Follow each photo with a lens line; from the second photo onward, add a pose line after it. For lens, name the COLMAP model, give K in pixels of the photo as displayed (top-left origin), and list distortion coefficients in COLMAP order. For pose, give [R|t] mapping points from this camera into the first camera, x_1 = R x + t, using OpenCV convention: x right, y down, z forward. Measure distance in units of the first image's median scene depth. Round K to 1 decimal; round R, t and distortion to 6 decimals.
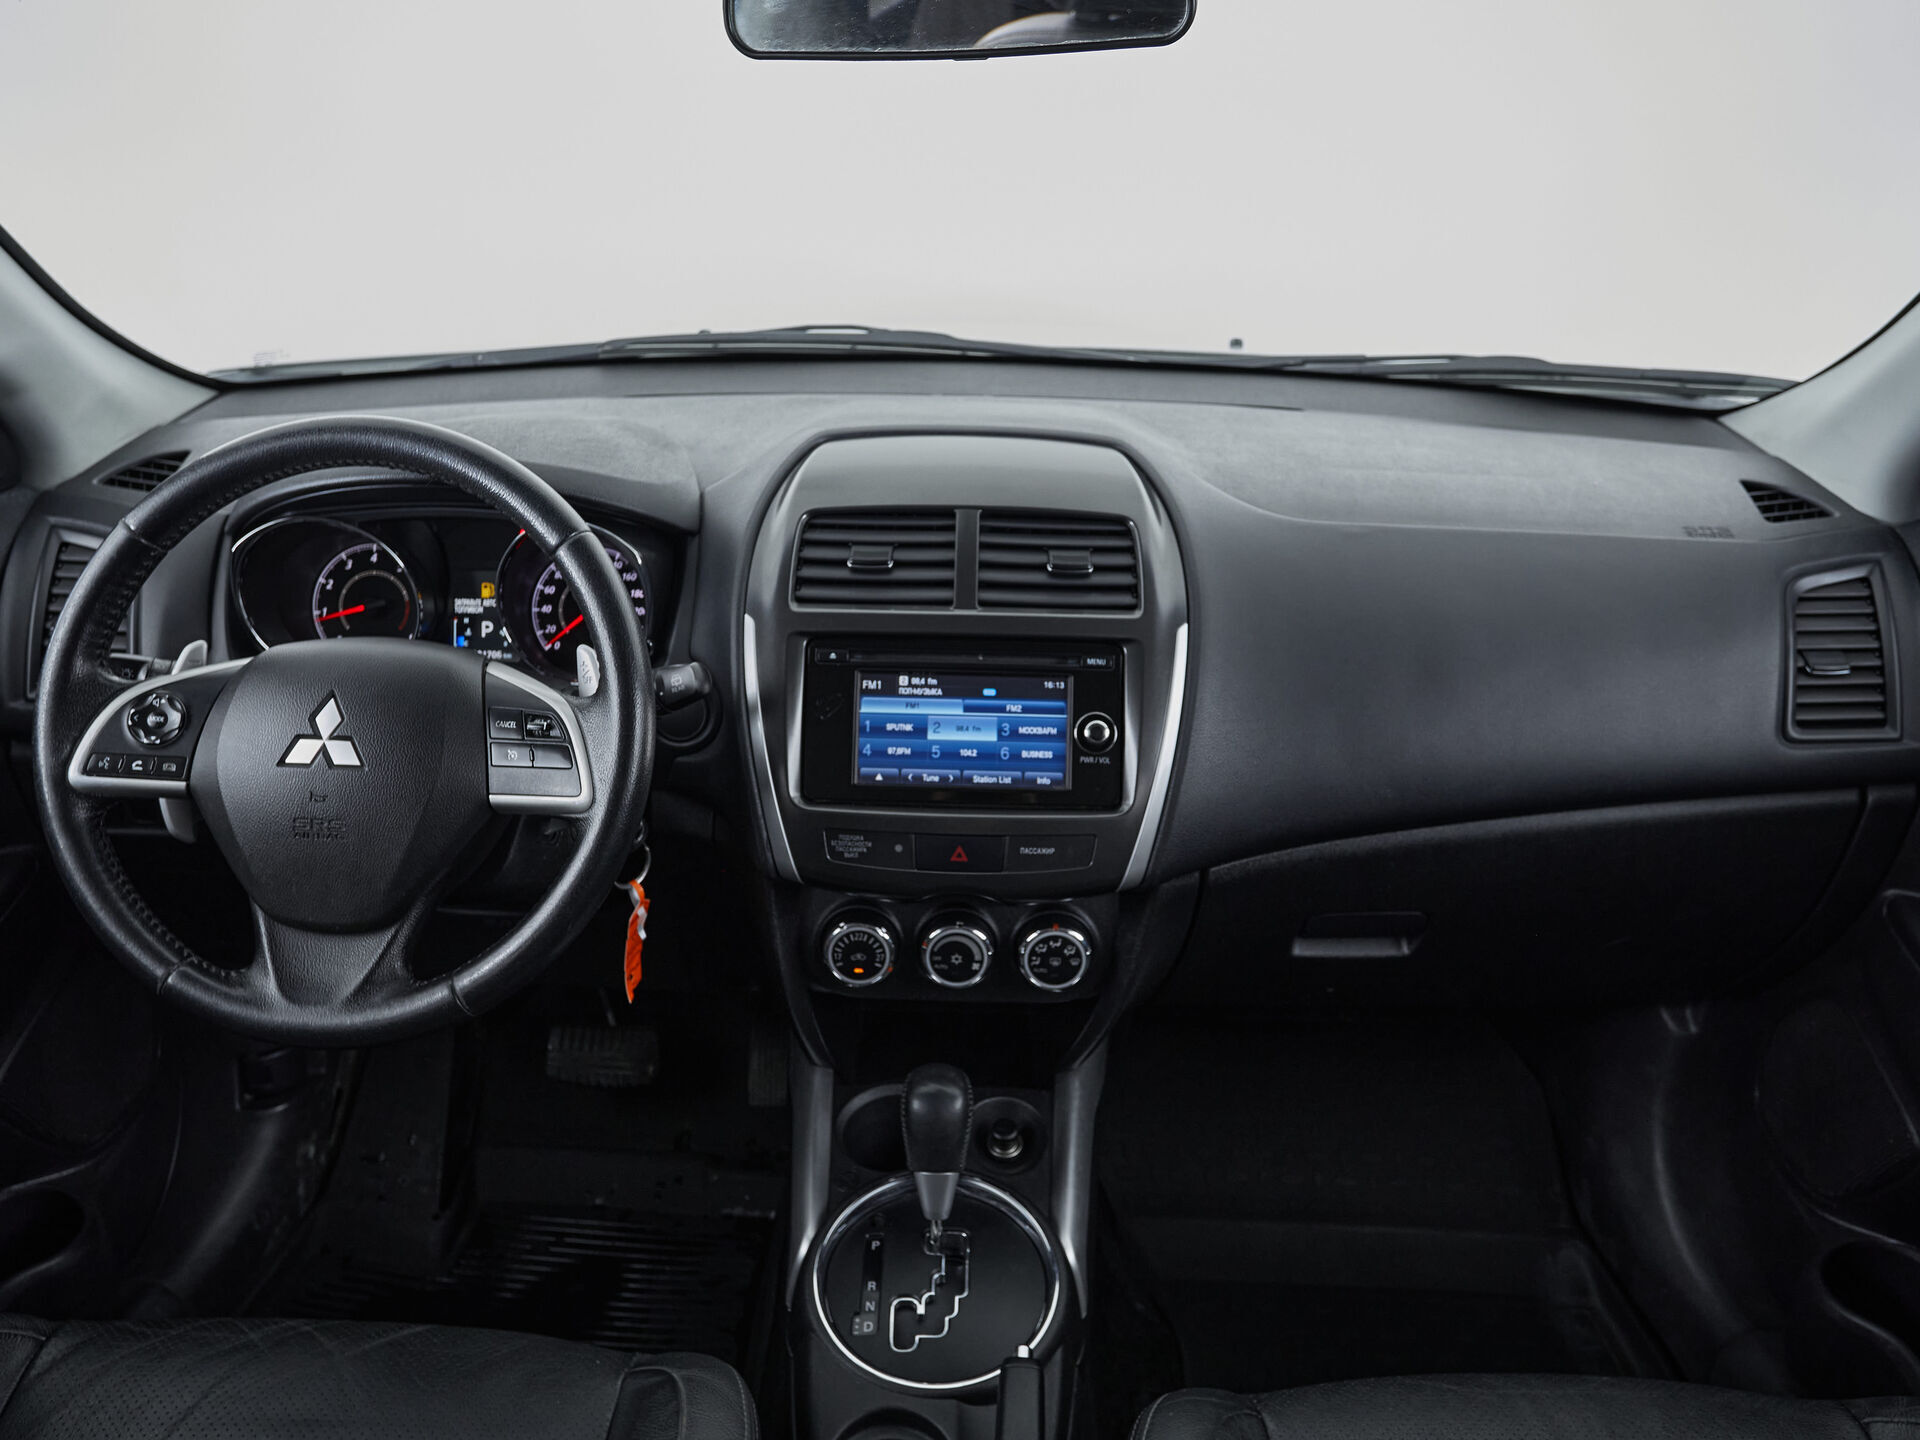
lens RADIAL K [[1489.6, 0, 926.5], [0, 1489.6, 721.3], [0, 0, 1]] dist [-0.072730, 0.102935]
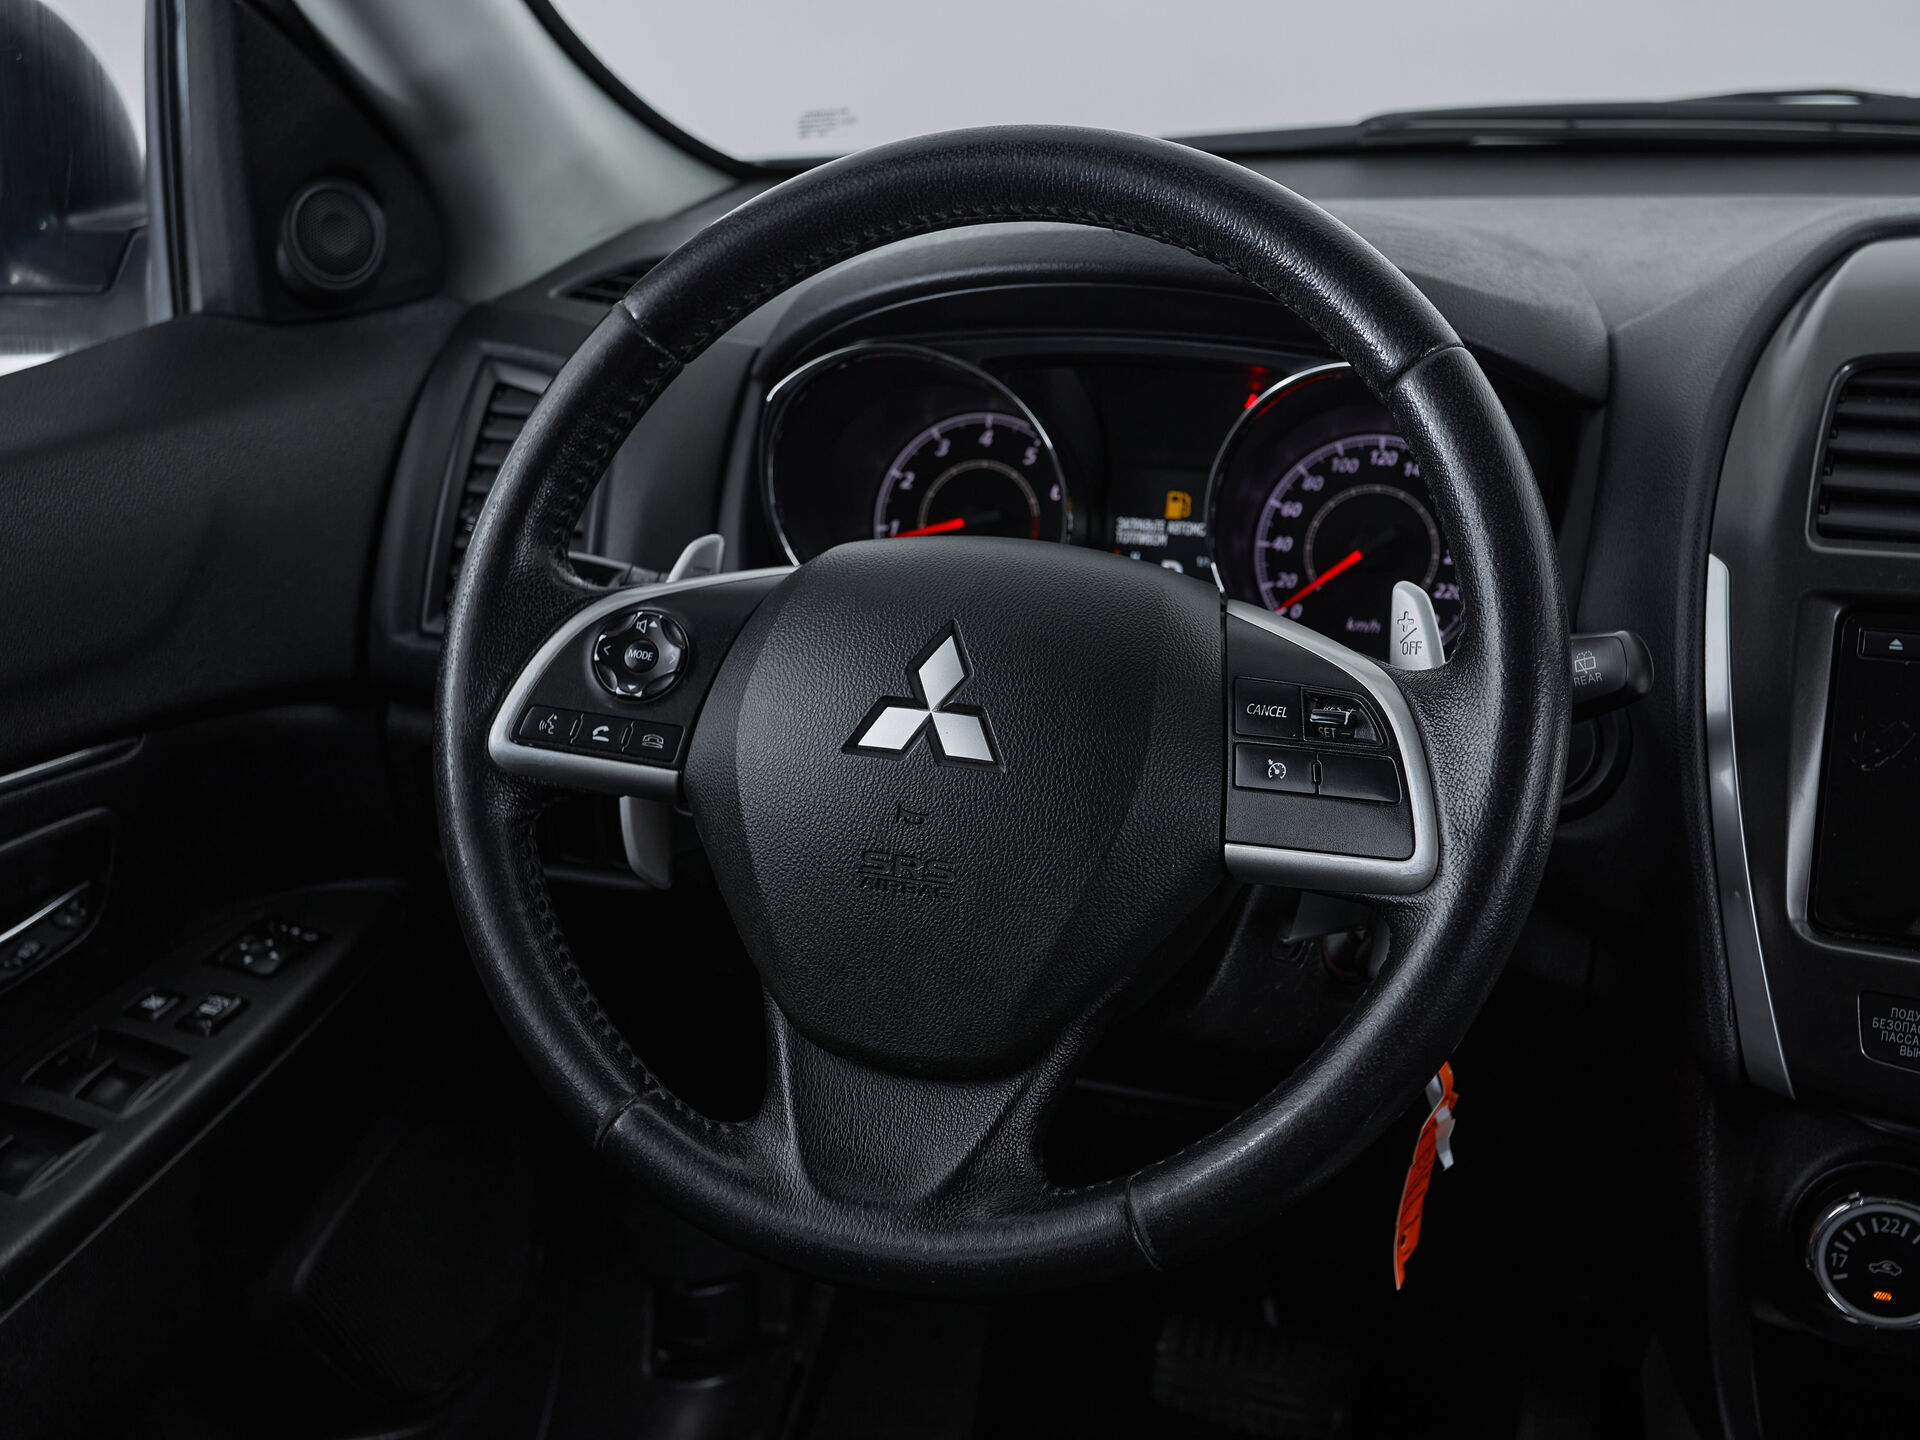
lens RADIAL K [[2303.0, 0, 960.0], [0, 2303.0, 720.0], [0, 0, 1]] dist [0.012301, 0.181983]
pose [[0.953118, 0.076921, -0.292660, -0.131712], [-0.094956, 0.994328, -0.047905, 0.047311], [0.287315, 0.073449, 0.955016, 0.177037]]
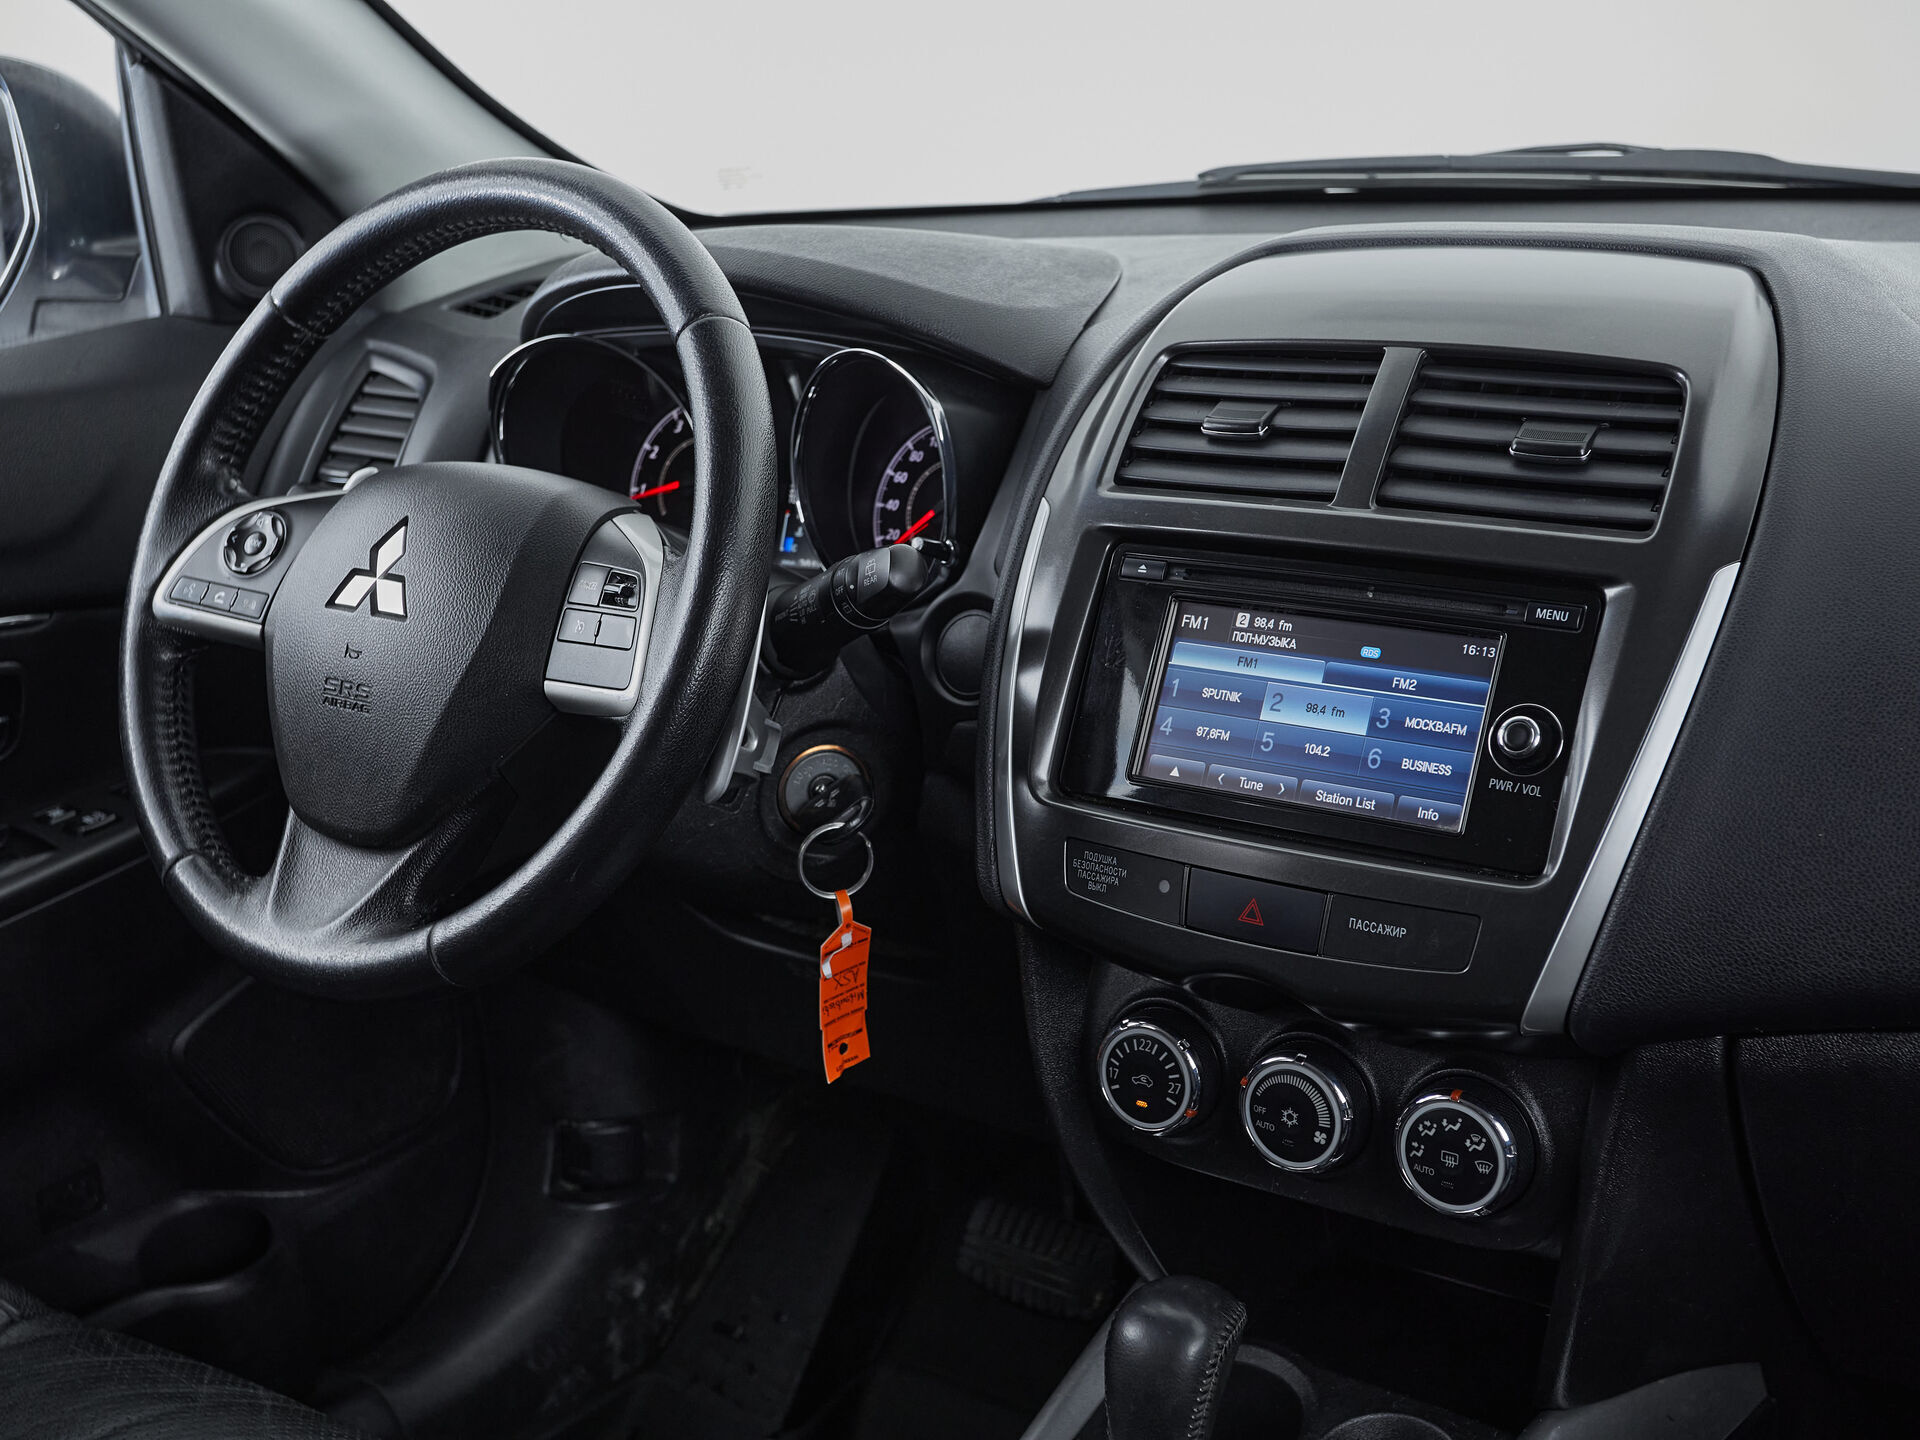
lens RADIAL K [[2303.0, 0, 960.0], [0, 2303.0, 720.0], [0, 0, 1]] dist [0.012301, 0.181983]
pose [[0.834442, 0.114578, -0.539053, 0.395613], [-0.168052, 0.984464, -0.050889, 0.078768], [0.524848, 0.133053, 0.840733, 0.167805]]
